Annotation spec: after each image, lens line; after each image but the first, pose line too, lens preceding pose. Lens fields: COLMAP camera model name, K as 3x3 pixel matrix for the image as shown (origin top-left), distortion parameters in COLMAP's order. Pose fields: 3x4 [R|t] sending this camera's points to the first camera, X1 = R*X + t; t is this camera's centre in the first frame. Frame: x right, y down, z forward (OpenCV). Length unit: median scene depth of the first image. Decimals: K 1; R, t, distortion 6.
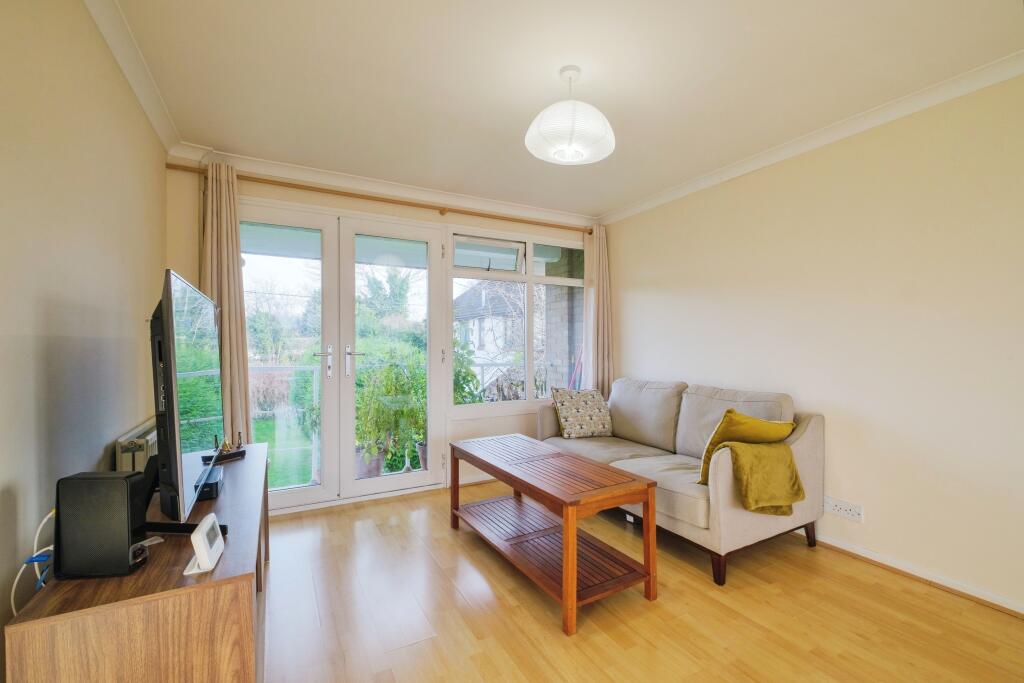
lens RADIAL K [[440.4, 0, 511.2], [0, 440.4, 347.5], [0, 0, 1]] dist [-0.001771, -0.000372]
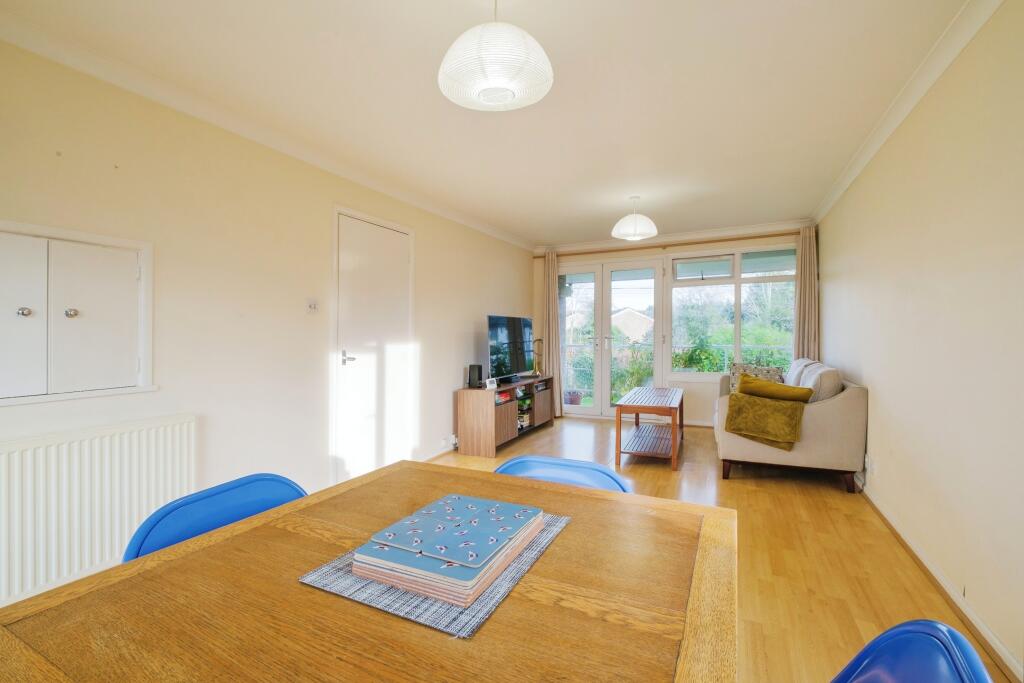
lens RADIAL K [[449.0, 0, 507.6], [0, 449.0, 327.5], [0, 0, 1]] dist [0.000182, -0.000030]
pose [[0.572017, -0.018816, -0.820026, 1.020885], [0.007082, 0.999813, -0.018002, 0.002699], [0.820211, 0.004490, 0.572043, -0.450955]]
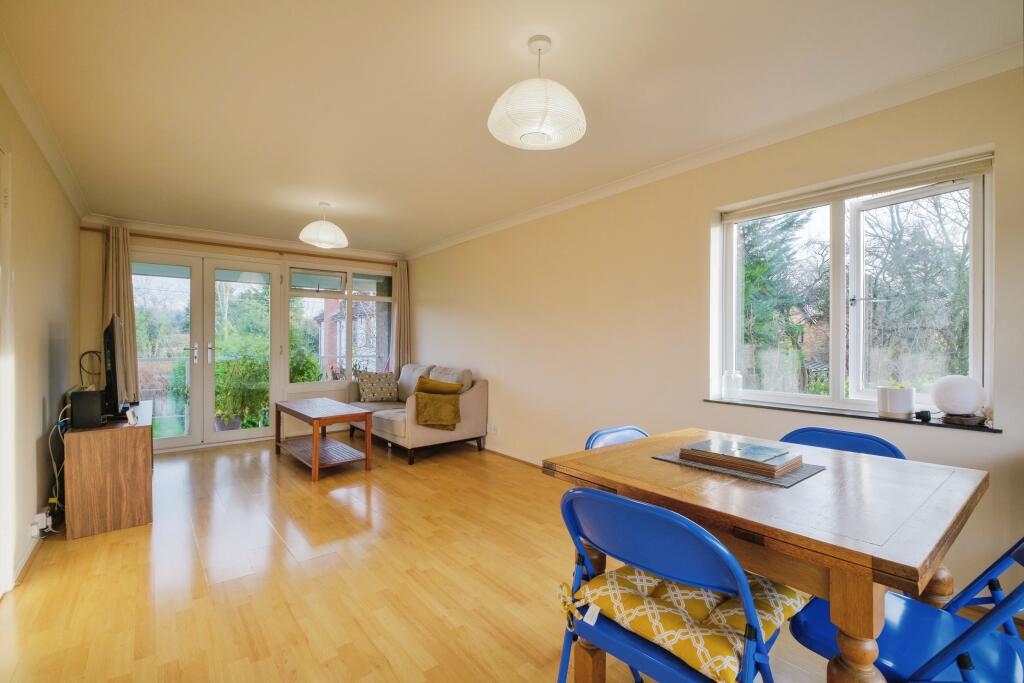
lens RADIAL K [[454.1, 0, 512.0], [0, 454.1, 341.5], [0, 0, 1]] dist [-0.014507, 0.000086]
pose [[0.983006, -0.000931, 0.183573, 0.404386], [0.002133, 0.999978, -0.006350, 0.002941], [-0.183563, 0.006634, 0.982986, -0.788985]]
